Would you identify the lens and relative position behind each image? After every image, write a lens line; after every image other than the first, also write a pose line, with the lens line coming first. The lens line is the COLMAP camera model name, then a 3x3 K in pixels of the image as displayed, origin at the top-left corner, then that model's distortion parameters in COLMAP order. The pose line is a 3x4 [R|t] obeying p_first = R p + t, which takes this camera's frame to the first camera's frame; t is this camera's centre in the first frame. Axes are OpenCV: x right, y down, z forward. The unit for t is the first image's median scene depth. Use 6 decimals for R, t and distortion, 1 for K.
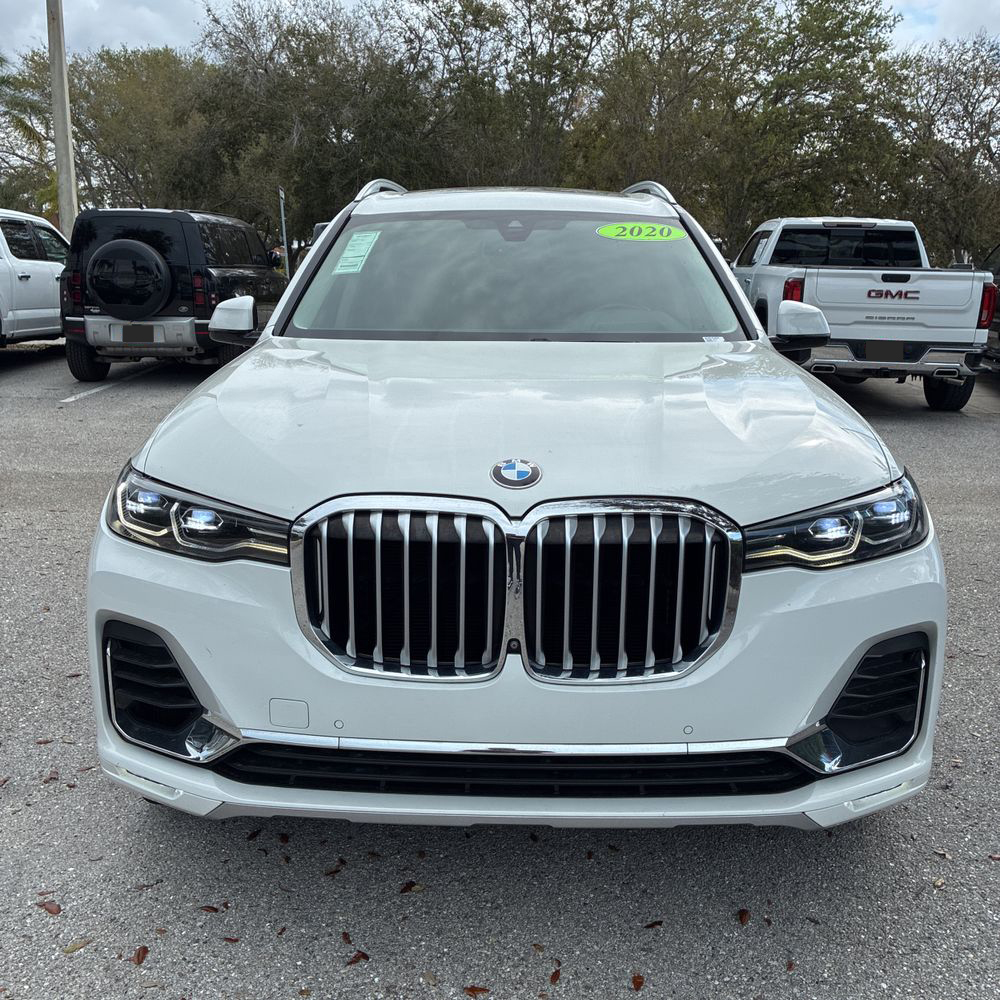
lens RADIAL K [[1025.0, 0, 482.8], [0, 1025.0, 489.3], [0, 0, 1]] dist [0.024780, 0.009629]
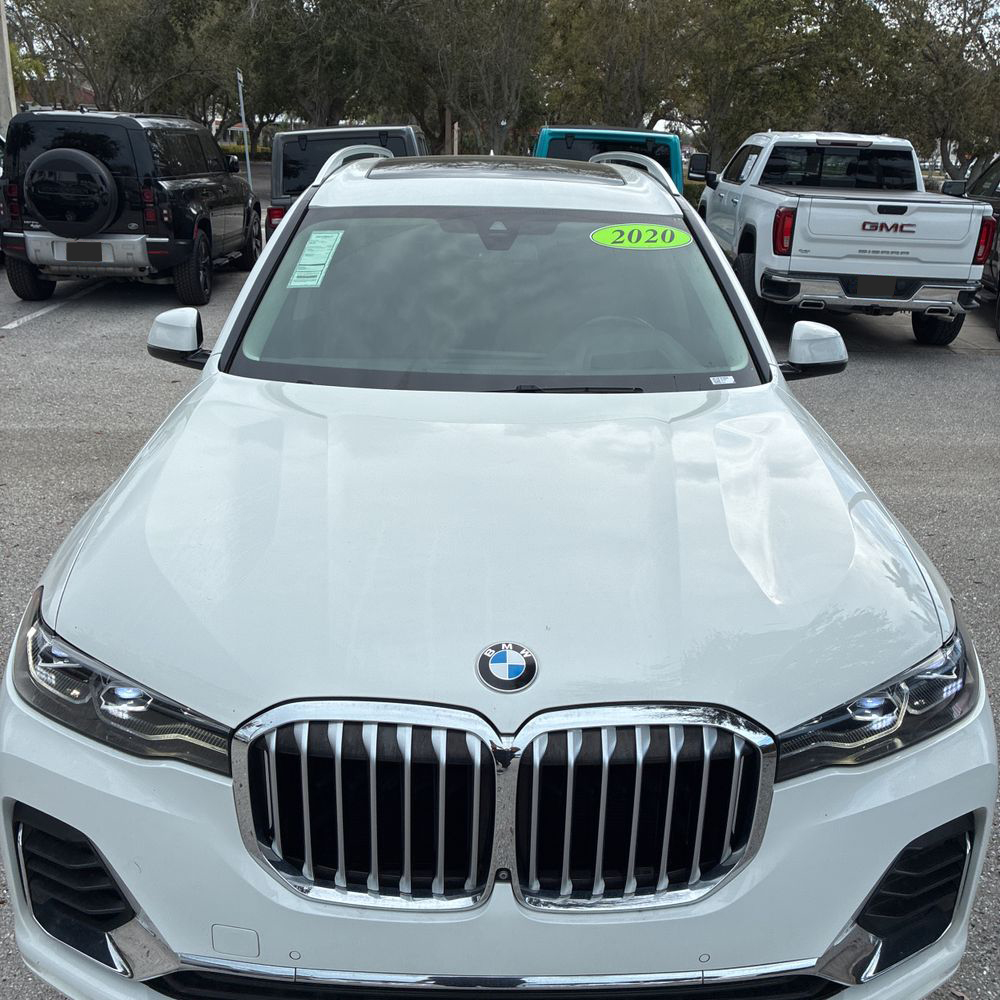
lens RADIAL K [[981.7, 0, 493.9], [0, 981.7, 443.5], [0, 0, 1]] dist [0.070631, -0.089555]
pose [[0.999093, 0.001140, 0.042557, -0.004196], [-0.006413, 0.992265, 0.123968, -0.102338], [-0.042086, -0.124129, 0.991373, 0.083244]]
